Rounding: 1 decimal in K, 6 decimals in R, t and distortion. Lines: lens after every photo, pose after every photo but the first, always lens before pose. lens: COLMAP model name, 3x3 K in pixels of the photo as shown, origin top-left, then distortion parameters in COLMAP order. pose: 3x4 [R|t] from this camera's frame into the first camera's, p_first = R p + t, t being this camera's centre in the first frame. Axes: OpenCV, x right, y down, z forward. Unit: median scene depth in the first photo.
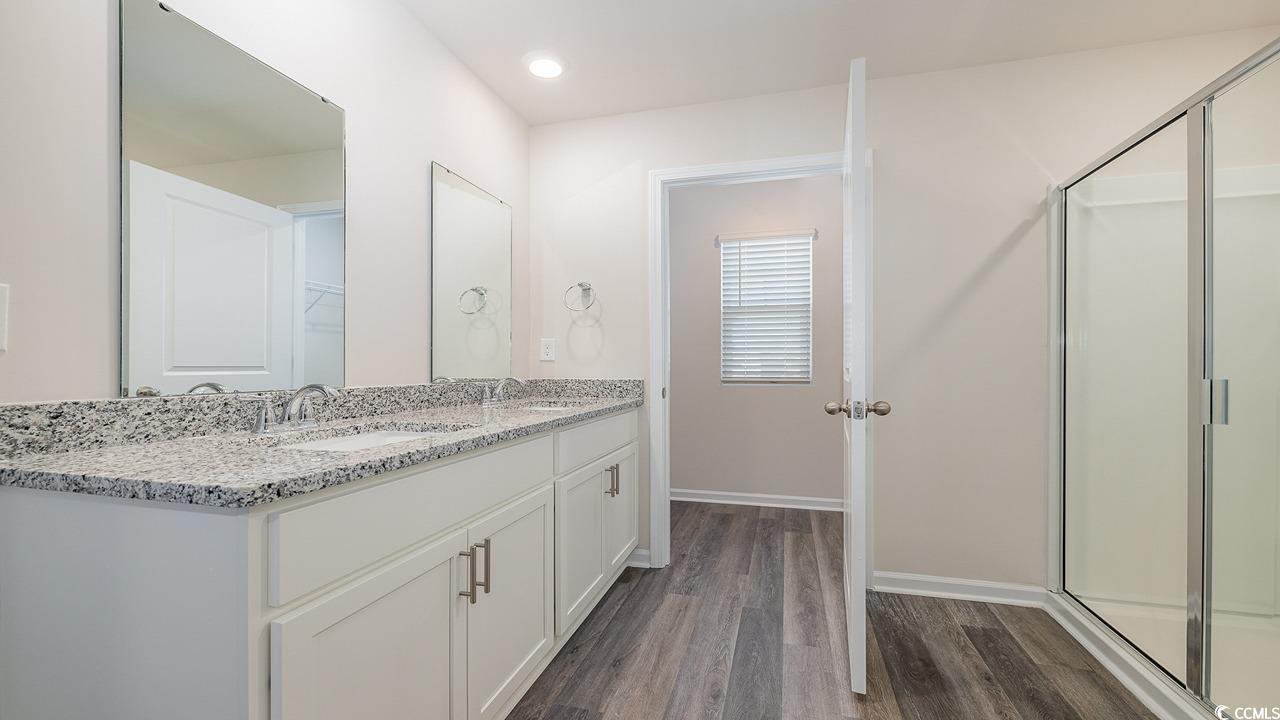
lens RADIAL K [[542.8, 0, 637.4], [0, 542.8, 368.3], [0, 0, 1]] dist [-0.001778, -0.000658]
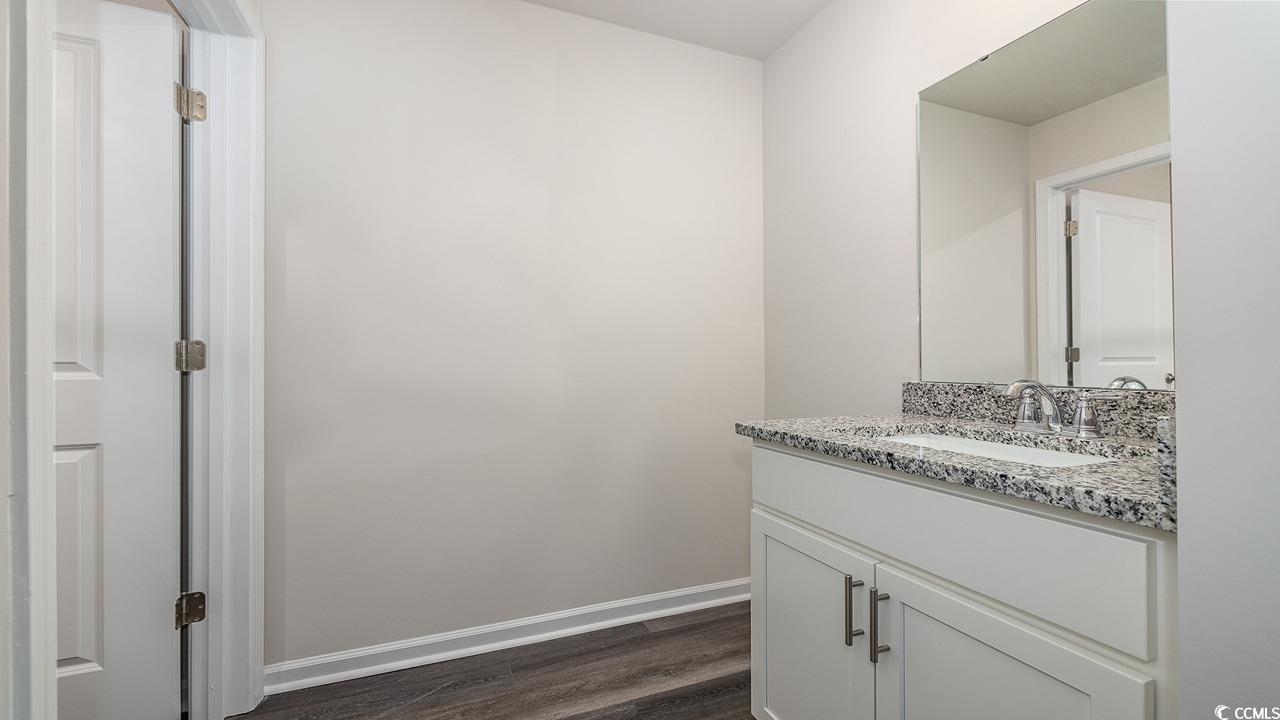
lens RADIAL K [[542.8, 0, 647.0], [0, 542.8, 356.3], [0, 0, 1]] dist [-0.001778, -0.000658]
pose [[-0.780339, 0.001408, -0.625355, 0.318248], [0.005374, 0.999976, -0.004453, -0.004789], [0.625334, -0.006836, -0.780327, 1.011462]]
